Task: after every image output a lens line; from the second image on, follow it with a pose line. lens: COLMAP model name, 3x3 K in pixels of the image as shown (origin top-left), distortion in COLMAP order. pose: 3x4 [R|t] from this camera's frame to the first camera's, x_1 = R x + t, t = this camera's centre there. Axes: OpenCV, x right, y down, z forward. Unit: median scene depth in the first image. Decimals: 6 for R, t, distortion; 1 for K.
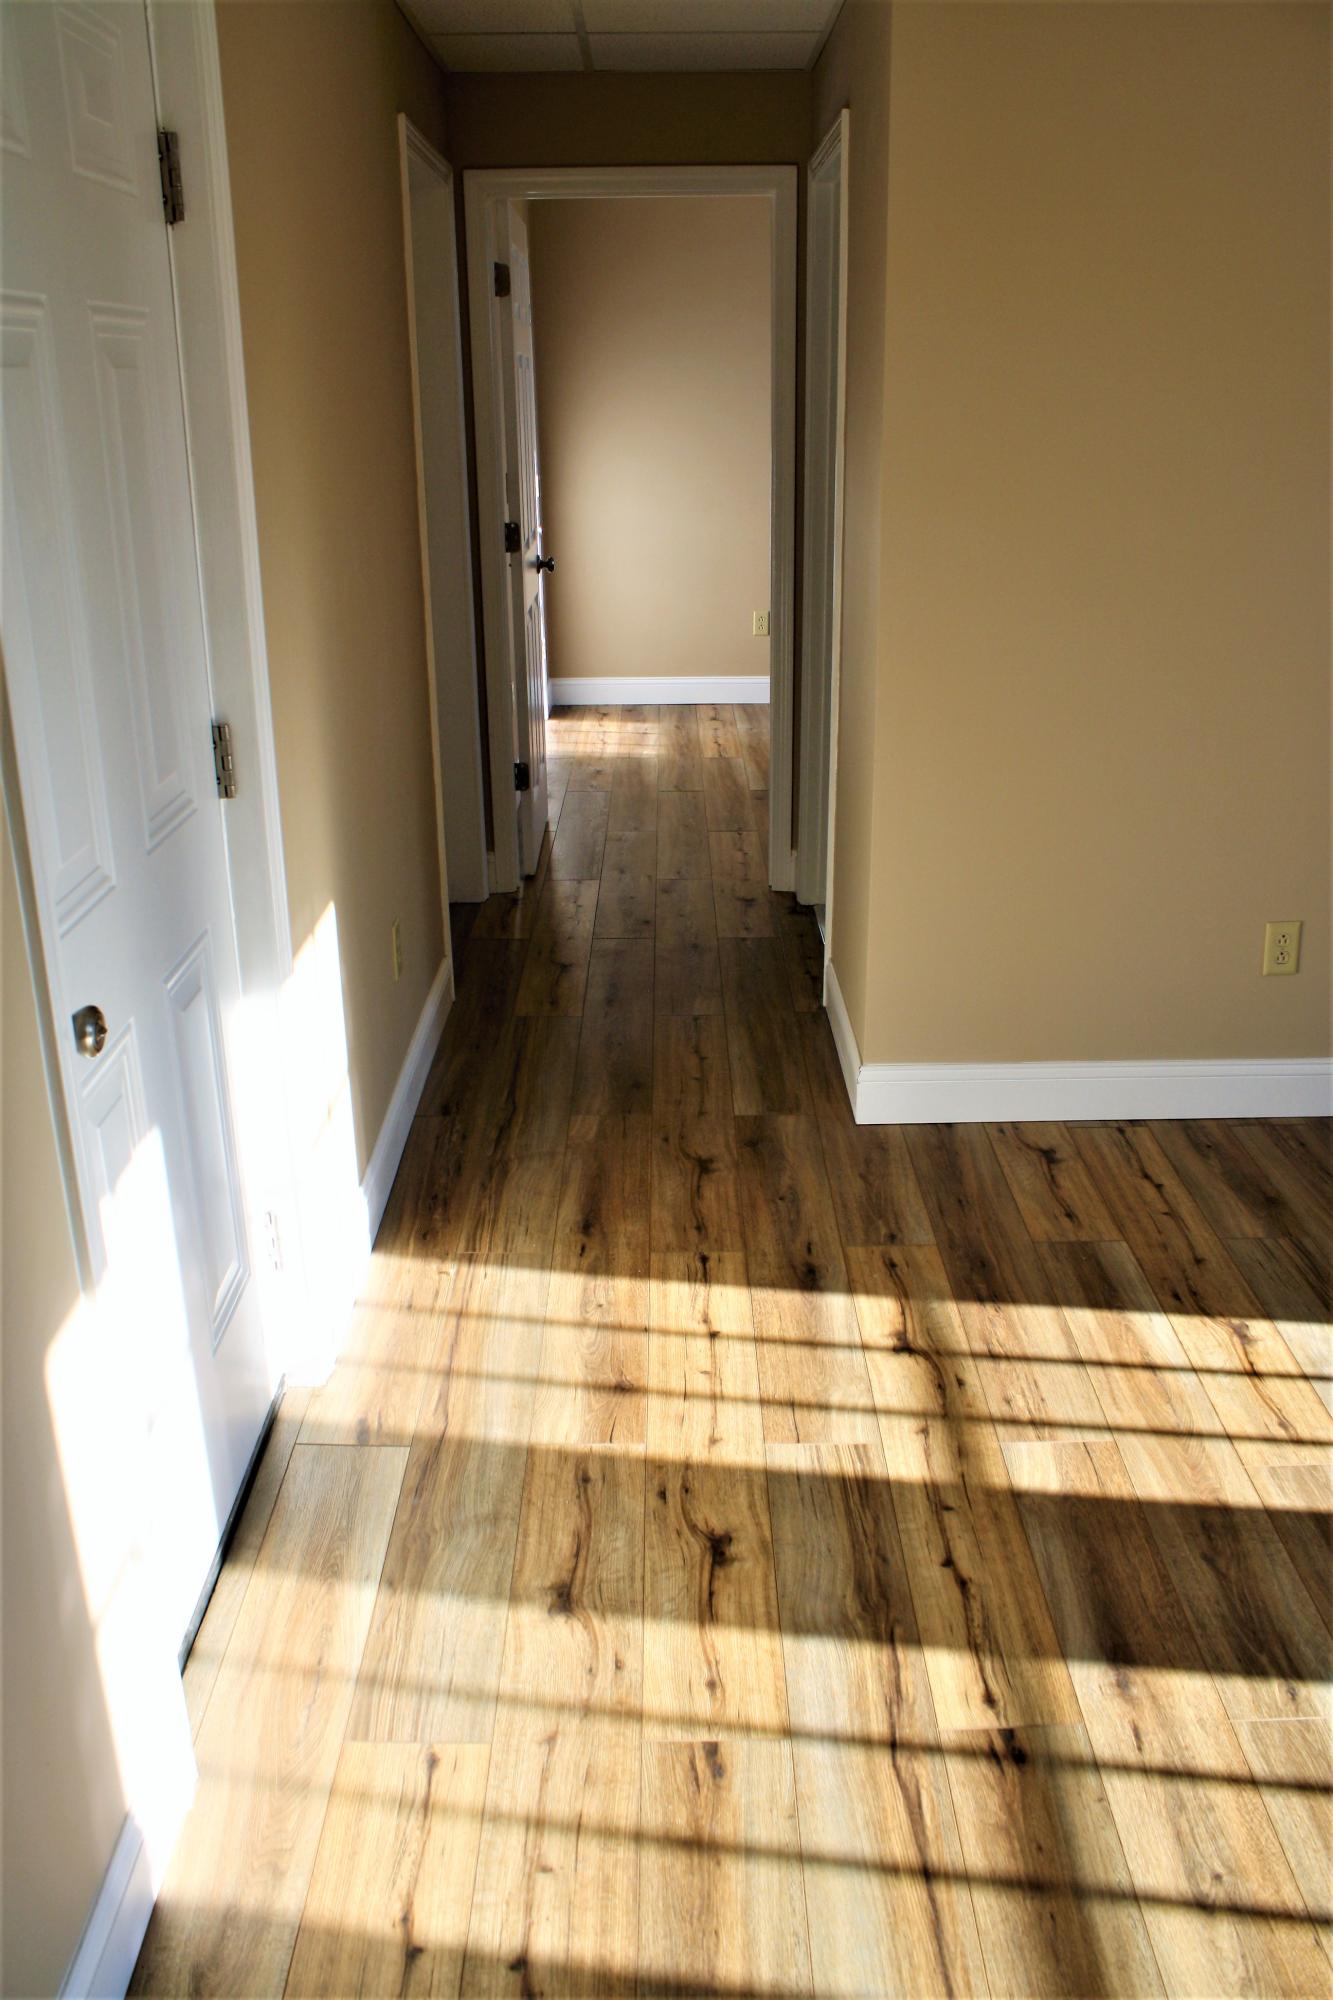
lens RADIAL K [[1675.0, 0, 666.5], [0, 1675.0, 1000.5], [0, 0, 1]] dist [-0.159477, 0.120464]
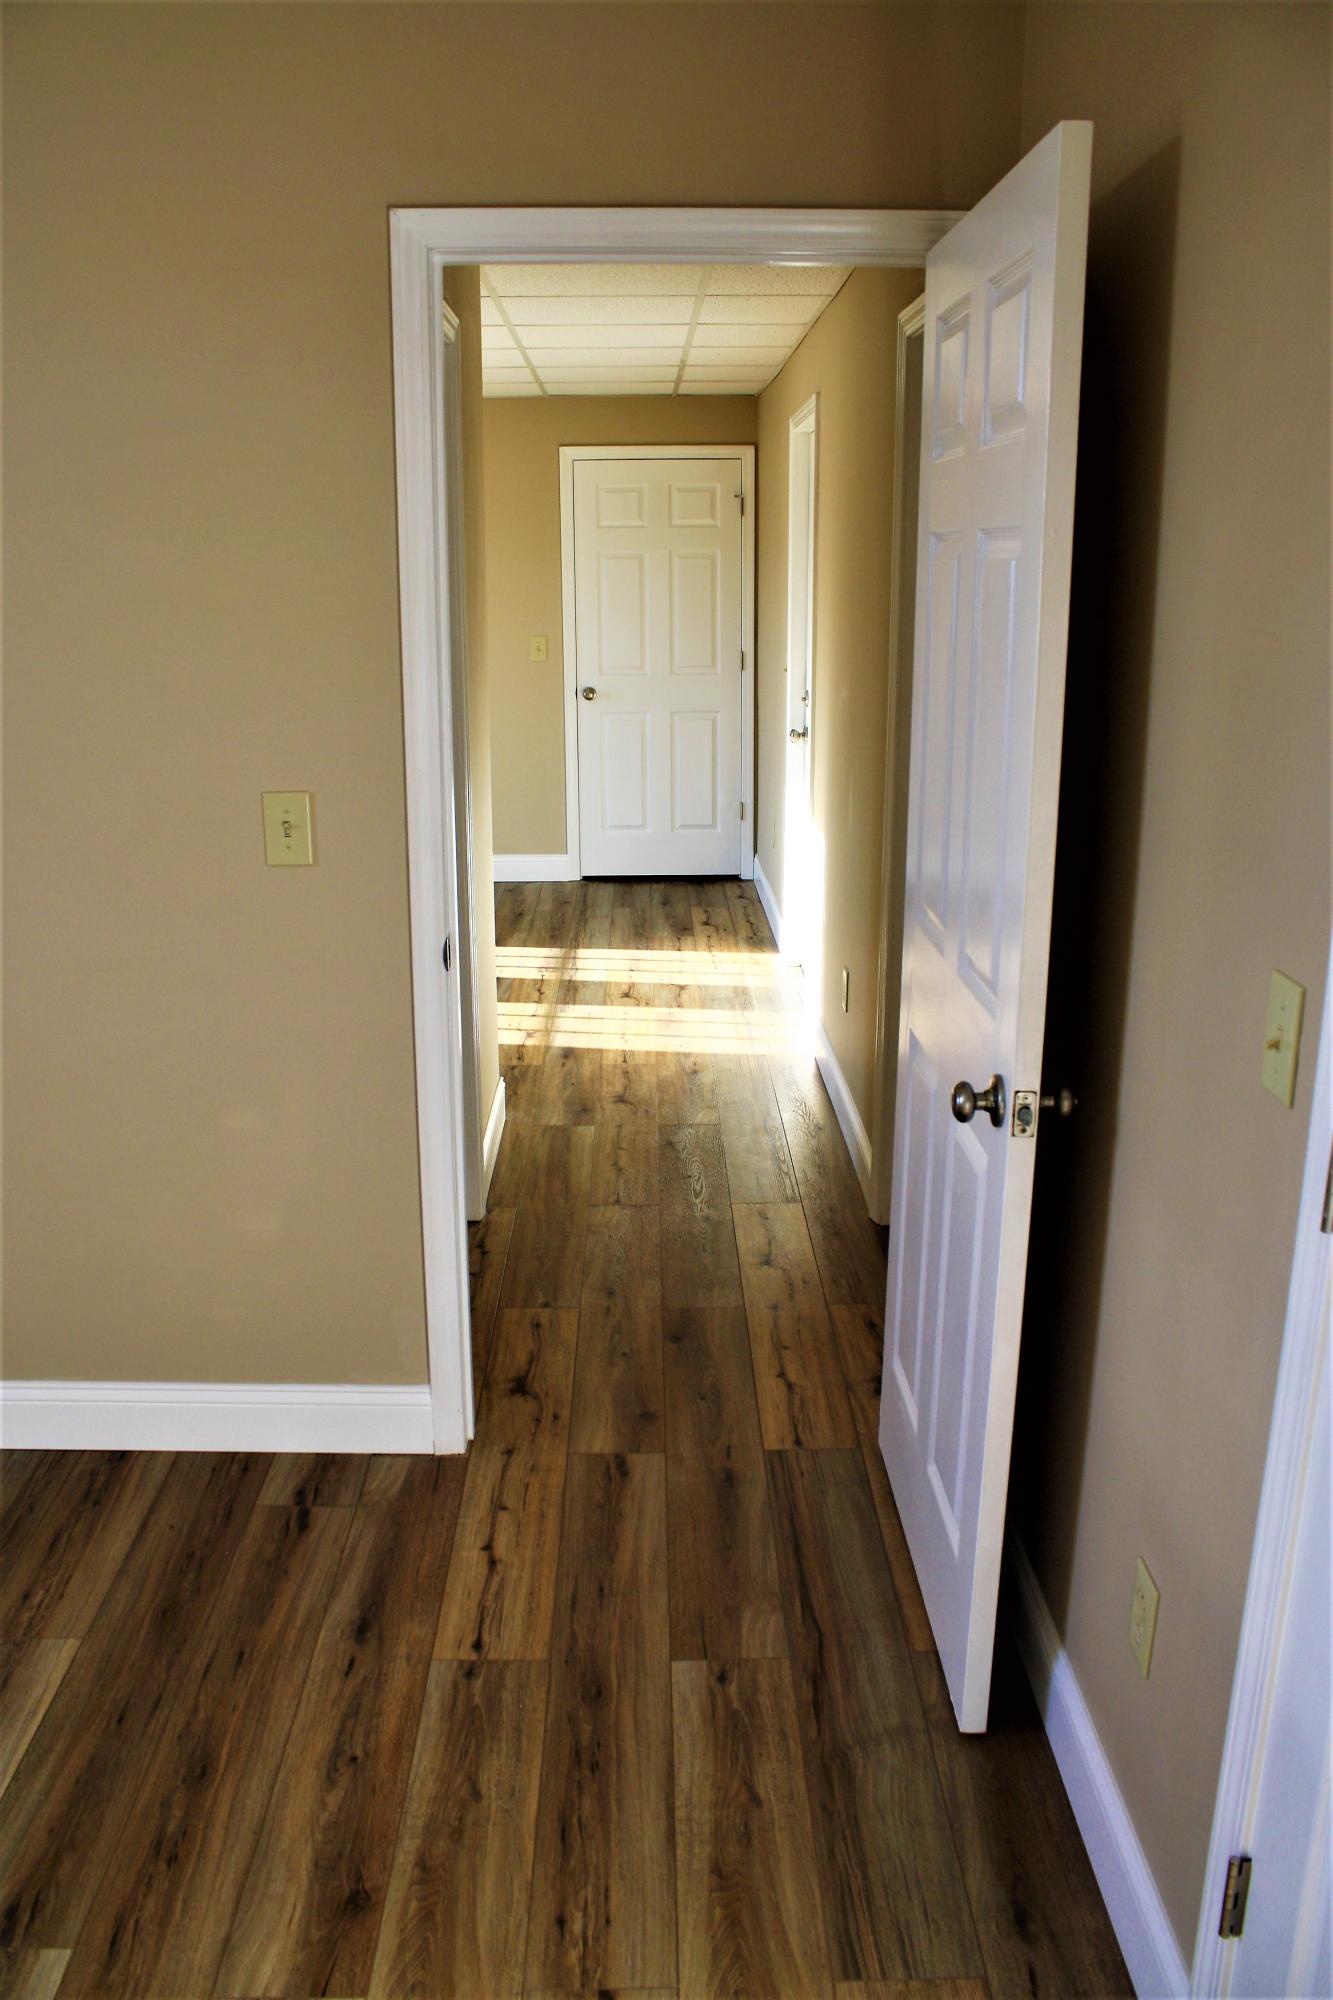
lens RADIAL K [[1675.0, 0, 671.3], [0, 1675.0, 1004.9], [0, 0, 1]] dist [-0.159477, 0.120464]
pose [[-0.999858, 0.007455, -0.015140, -0.000058], [-0.002637, 0.817112, 0.576474, -0.879630], [0.016669, 0.576431, -0.816976, 2.322461]]
